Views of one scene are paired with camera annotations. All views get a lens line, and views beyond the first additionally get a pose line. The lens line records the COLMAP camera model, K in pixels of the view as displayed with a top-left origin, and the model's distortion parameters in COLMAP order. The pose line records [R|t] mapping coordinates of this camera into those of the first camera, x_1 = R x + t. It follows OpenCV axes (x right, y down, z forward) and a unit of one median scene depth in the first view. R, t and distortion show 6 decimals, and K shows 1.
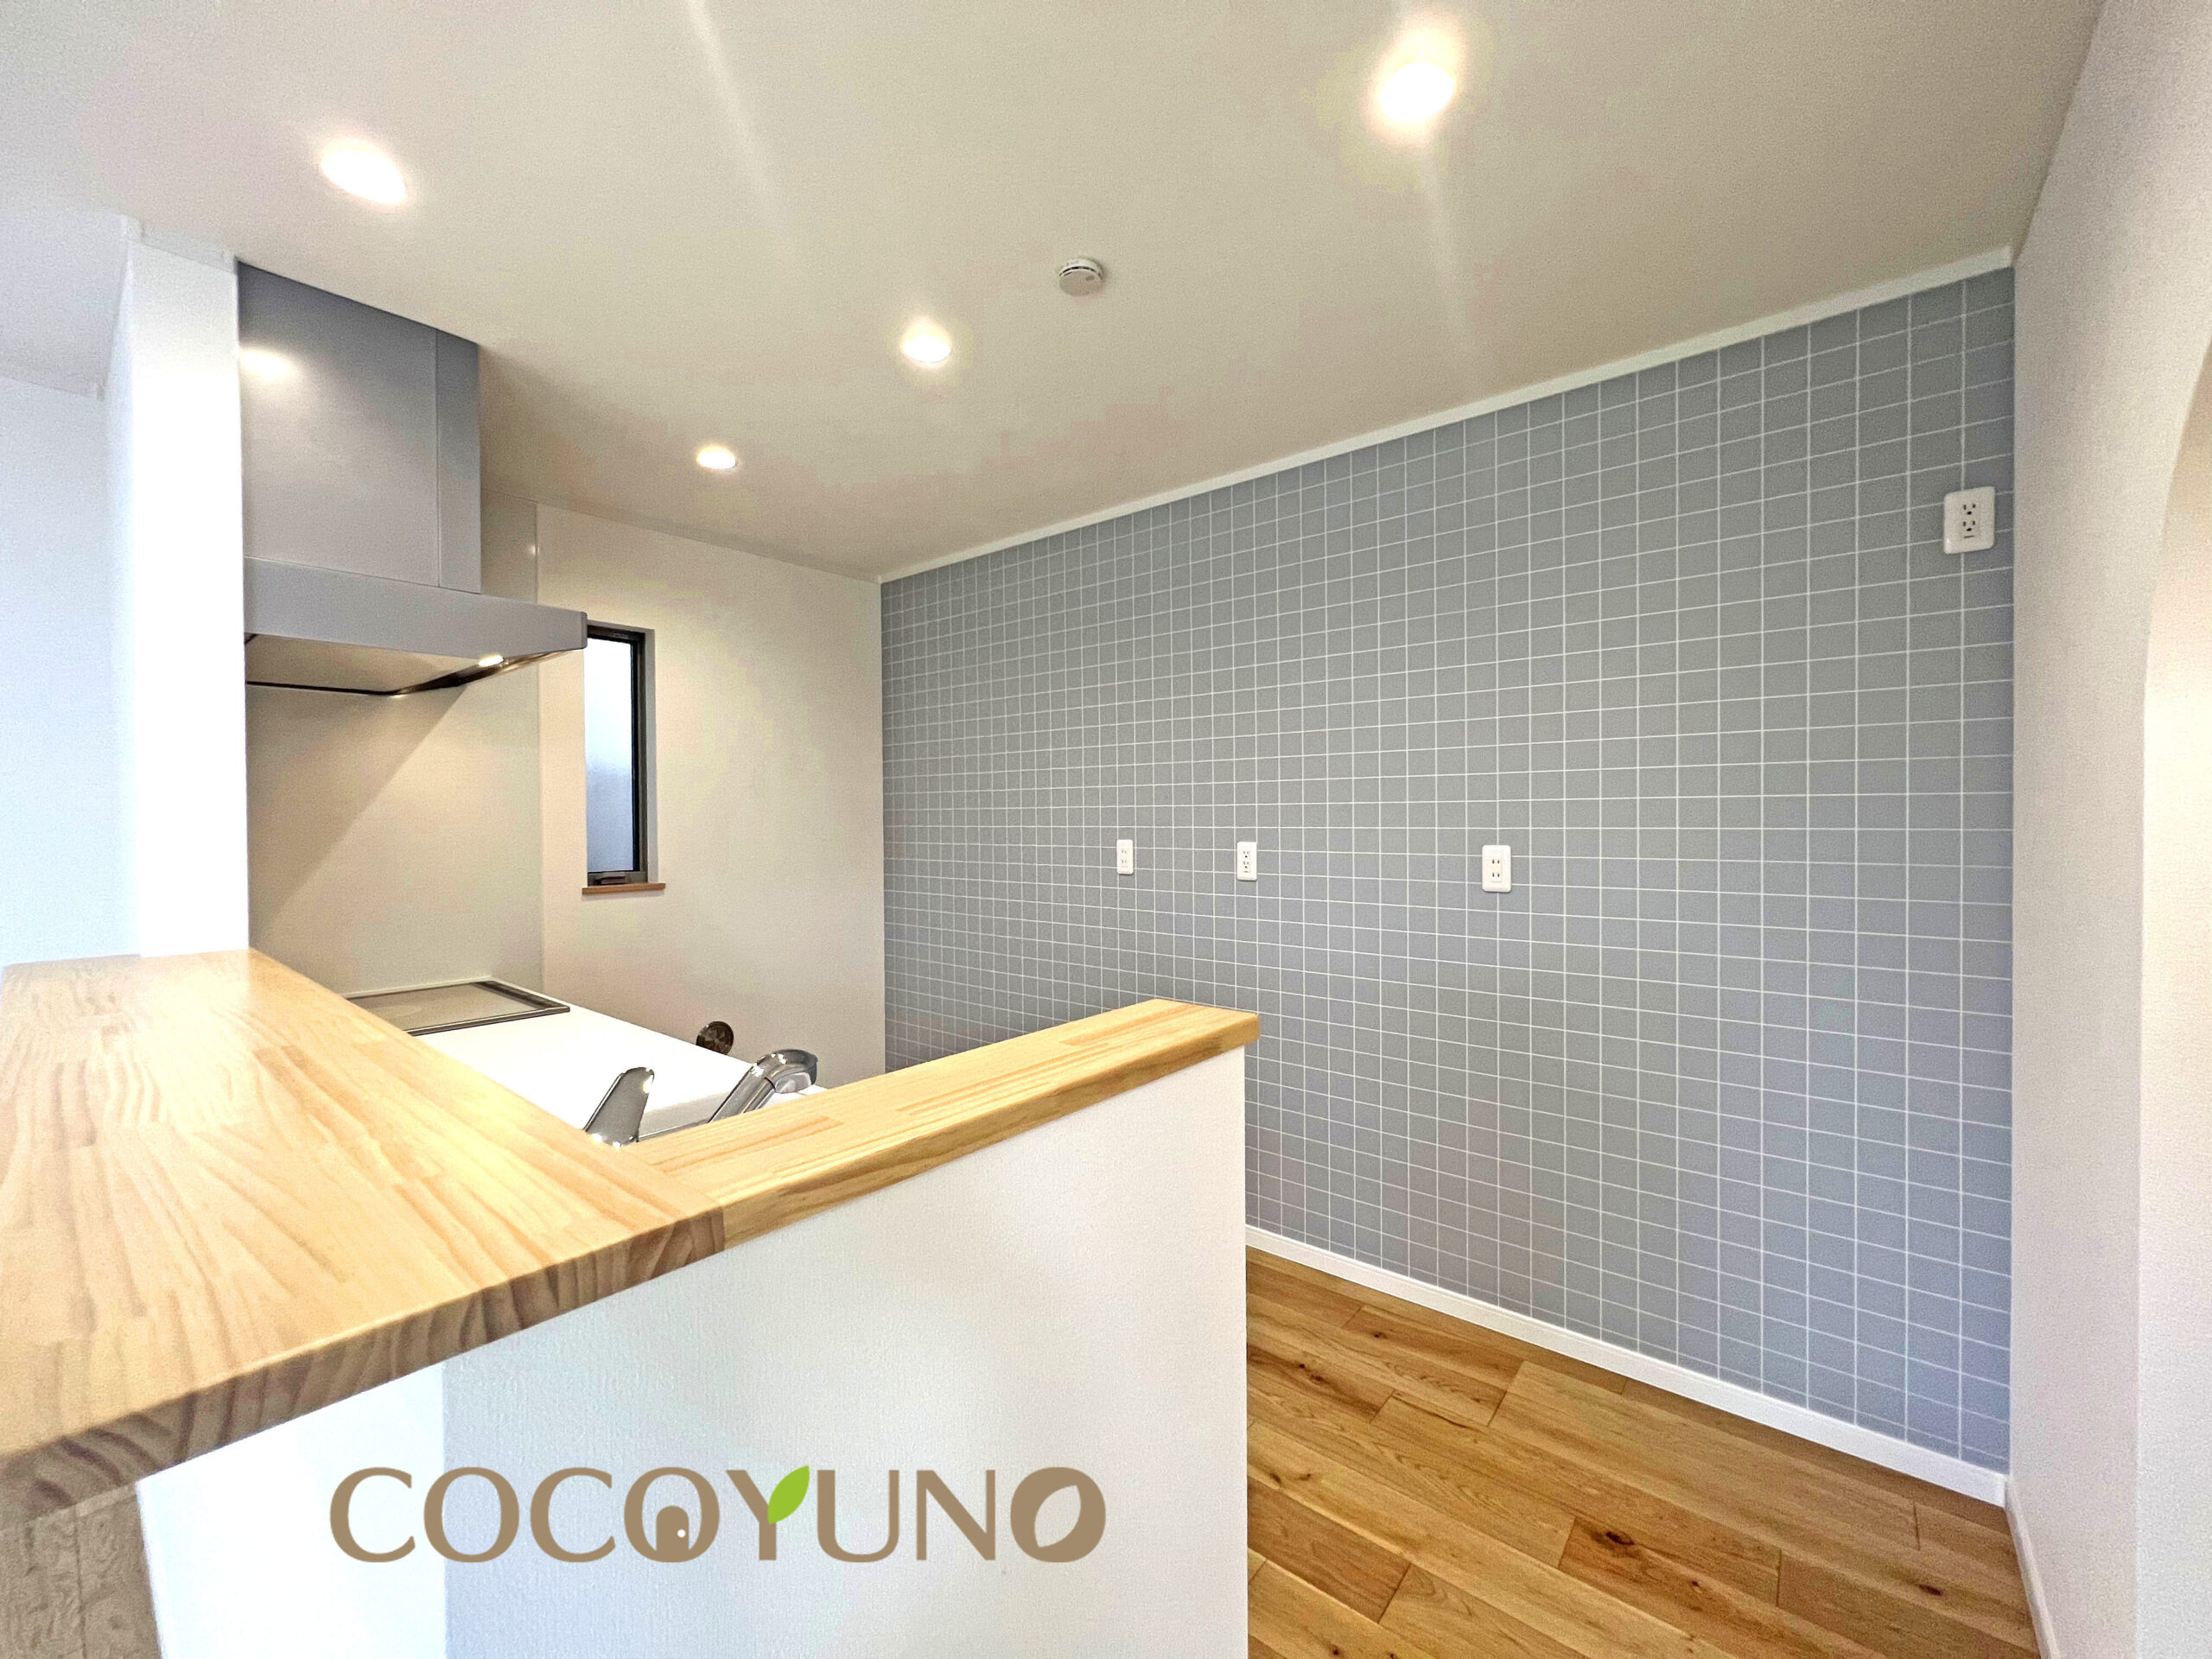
lens RADIAL K [[886.3, 0, 1100.5], [0, 886.3, 826.7], [0, 0, 1]] dist [-0.002019, 0.000862]
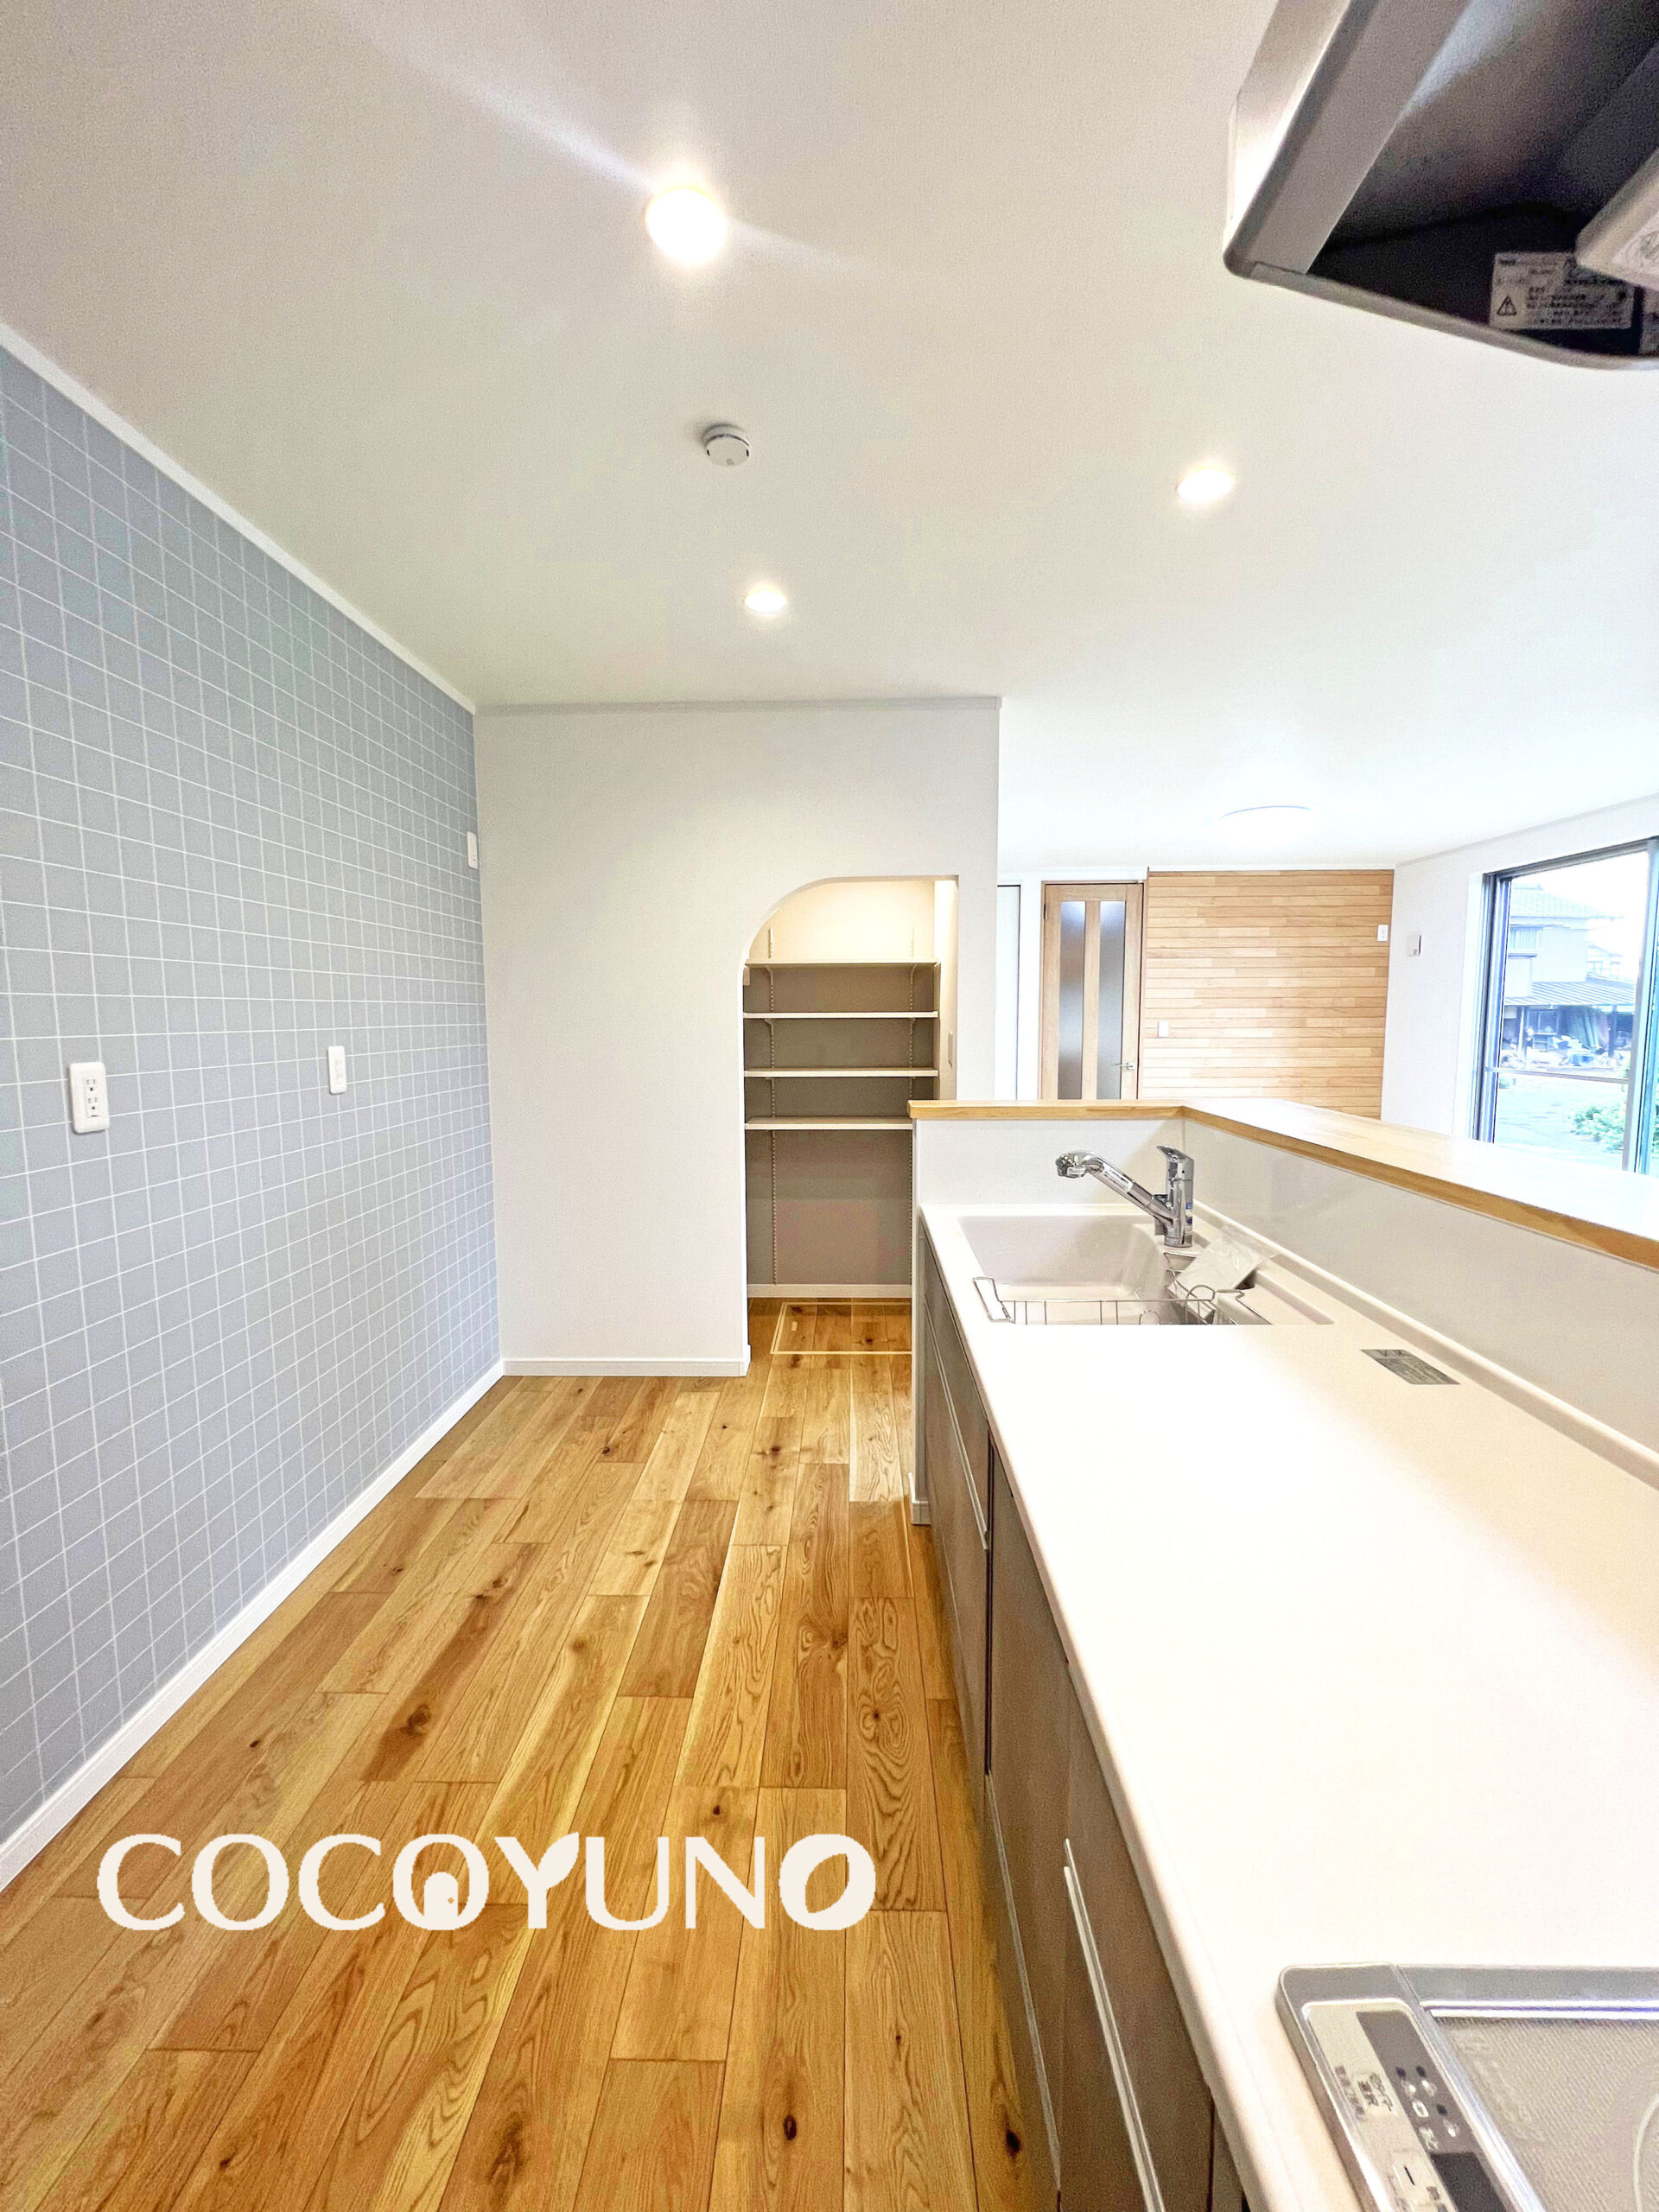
lens RADIAL K [[886.3, 0, 837.8], [0, 886.3, 1099.2], [0, 0, 1]] dist [-0.002019, 0.000862]
pose [[-0.627241, -0.067114, 0.775929, -0.822935], [0.017800, 0.994785, 0.100433, -0.010729], [-0.778622, 0.076807, -0.622775, 1.445543]]
